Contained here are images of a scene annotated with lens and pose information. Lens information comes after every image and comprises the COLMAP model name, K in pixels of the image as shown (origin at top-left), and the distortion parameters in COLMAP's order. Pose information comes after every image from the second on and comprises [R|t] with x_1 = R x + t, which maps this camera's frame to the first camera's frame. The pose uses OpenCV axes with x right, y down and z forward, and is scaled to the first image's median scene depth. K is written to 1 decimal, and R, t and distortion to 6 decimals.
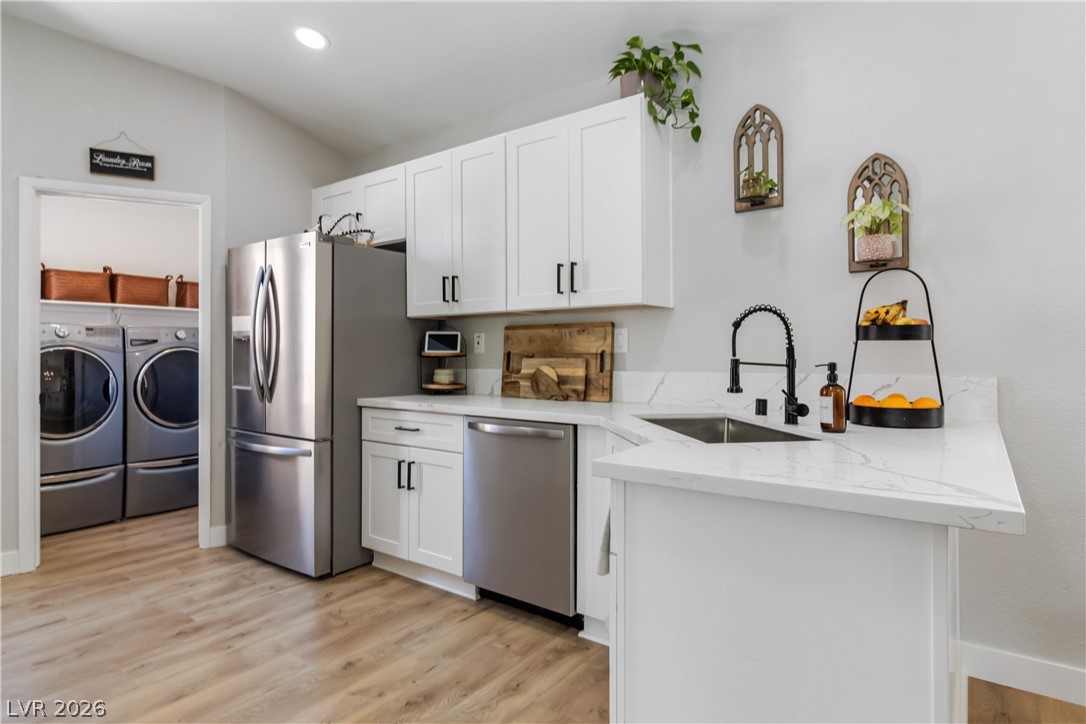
lens RADIAL K [[585.8, 0, 551.3], [0, 585.8, 349.2], [0, 0, 1]] dist [0.002717, -0.000041]
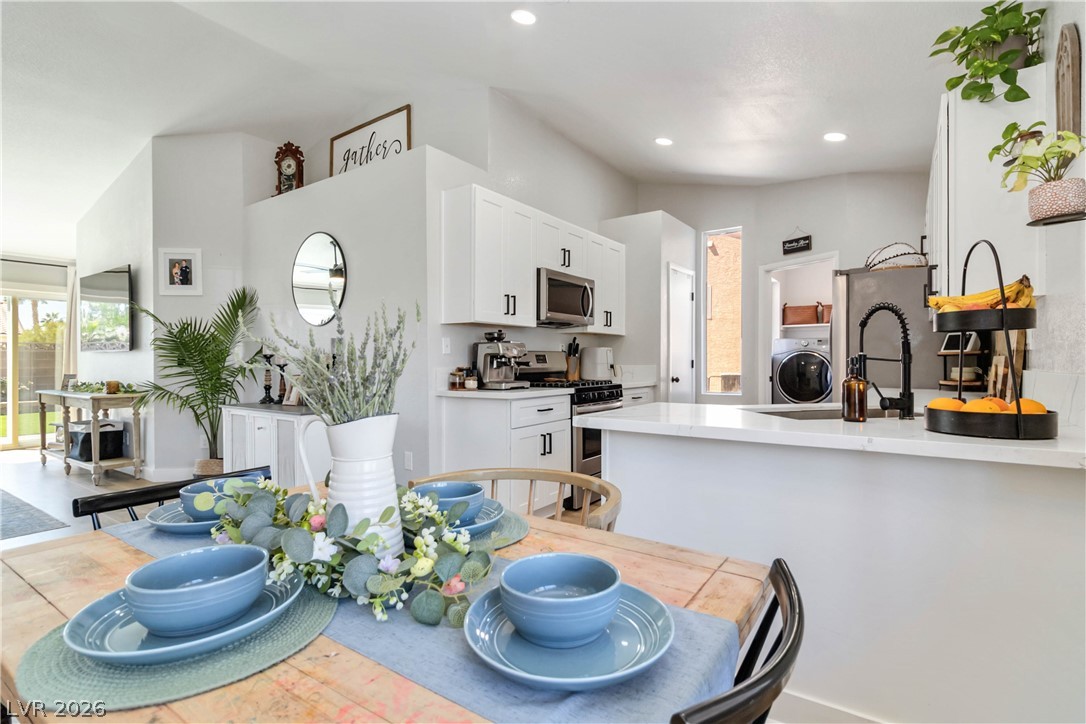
lens RADIAL K [[519.0, 0, 555.5], [0, 519.0, 364.0], [0, 0, 1]] dist [0.001646, 0.000269]
pose [[0.039059, 0.009592, -0.999191, 0.774752], [0.009313, 0.999907, 0.009963, 0.012066], [0.999194, -0.009694, 0.038966, 0.227316]]
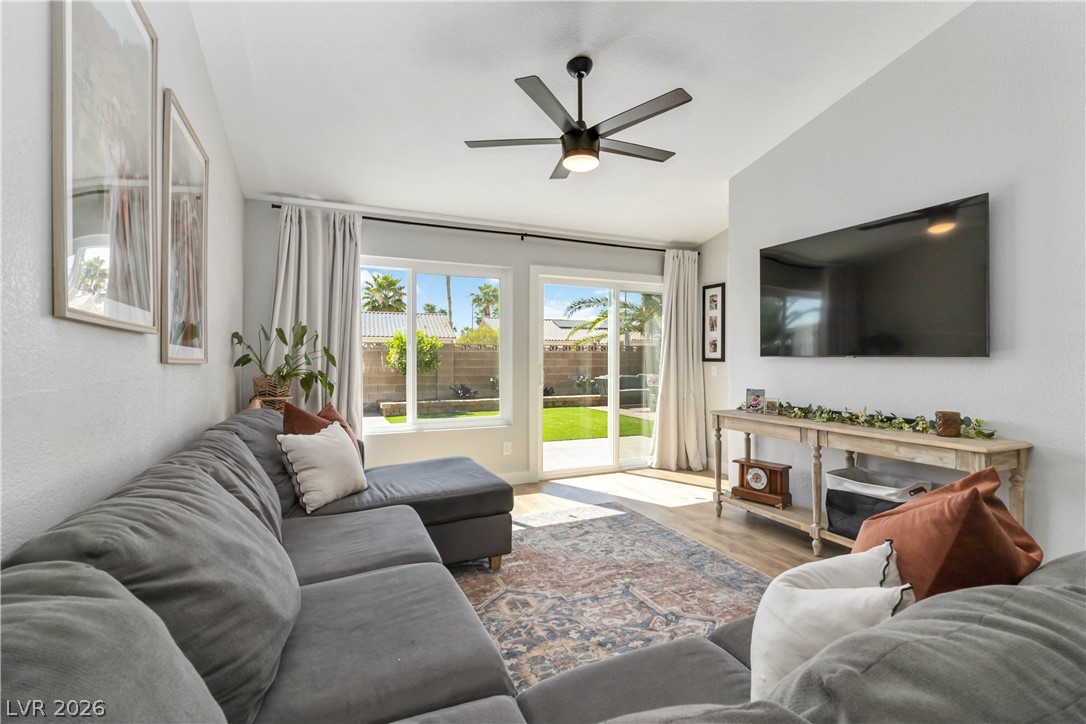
lens RADIAL K [[503.1, 0, 553.9], [0, 503.1, 355.8], [0, 0, 1]] dist [0.000820, 0.000316]
pose [[-0.489090, -0.001334, -0.872233, 0.216610], [0.007333, 0.999957, -0.005641, -0.024418], [0.872203, -0.009154, -0.489059, -1.142511]]
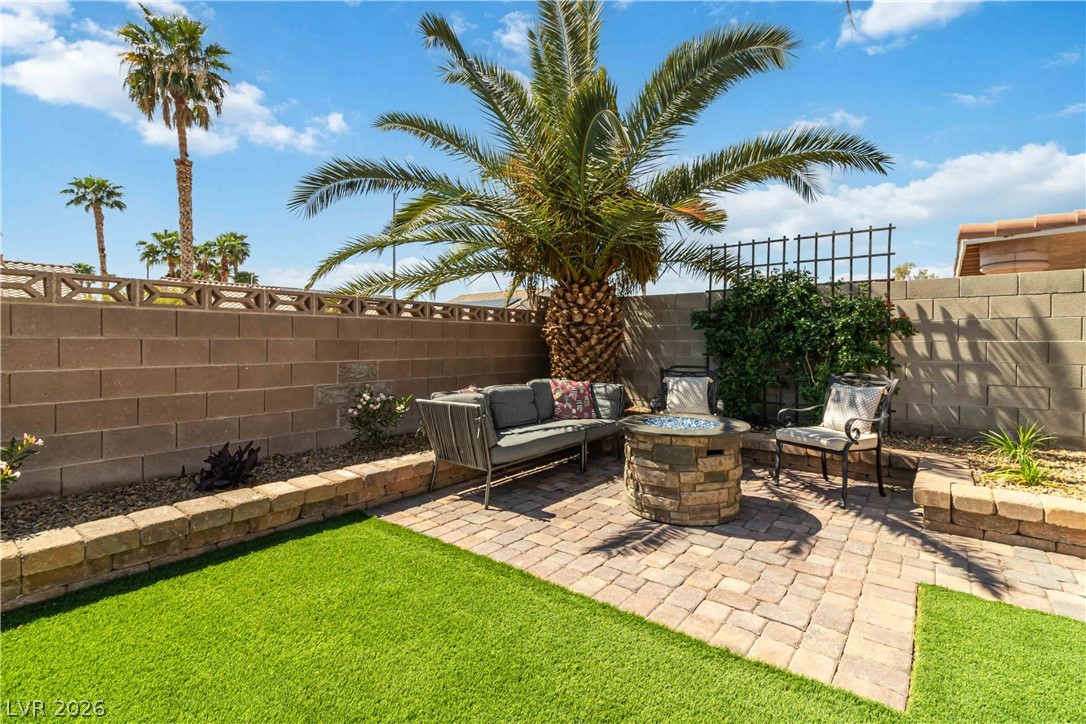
lens RADIAL K [[503.1, 0, 553.9], [0, 503.1, 355.8], [0, 0, 1]] dist [0.000820, 0.000316]
pose [[-0.019676, 0.031256, -0.999318, -2.238645], [0.004644, 0.999503, 0.031170, -0.012498], [0.999796, -0.004027, -0.019812, -2.462528]]
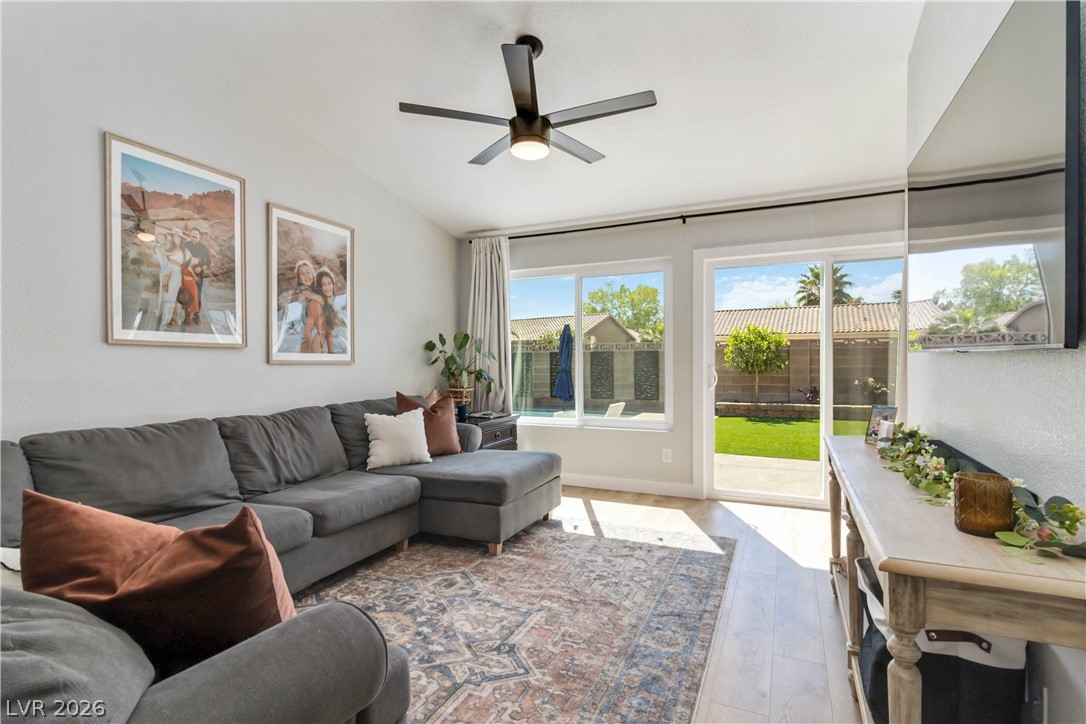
lens RADIAL K [[514.5, 0, 552.6], [0, 514.5, 362.9], [0, 0, 1]] dist [0.001138, 0.000300]
pose [[-0.979022, 0.014018, -0.203272, -0.410559], [0.014018, 0.999901, 0.001442, -0.017203], [0.203272, -0.001438, -0.979121, -0.705836]]
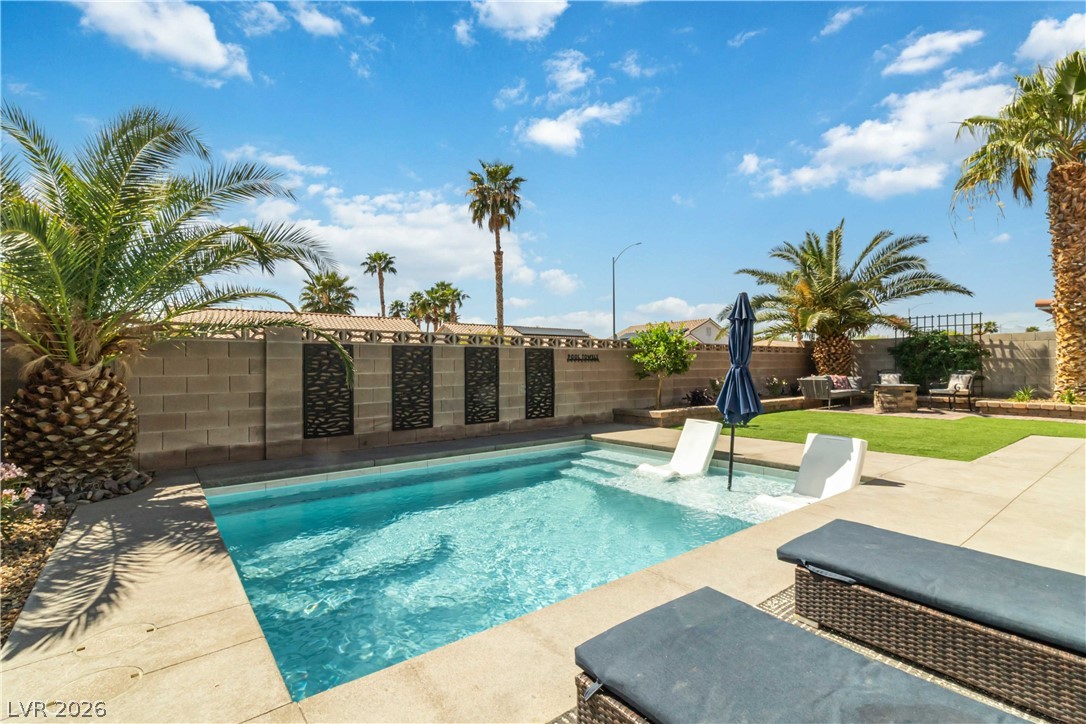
lens RADIAL K [[489.6, 0, 559.4], [0, 489.6, 356.8], [0, 0, 1]] dist [0.000351, -0.000396]
pose [[-0.265284, -0.013504, -0.964076, 0.601466], [0.014621, 0.999731, -0.018027, -0.000159], [0.964059, -0.018878, -0.265016, -3.560459]]
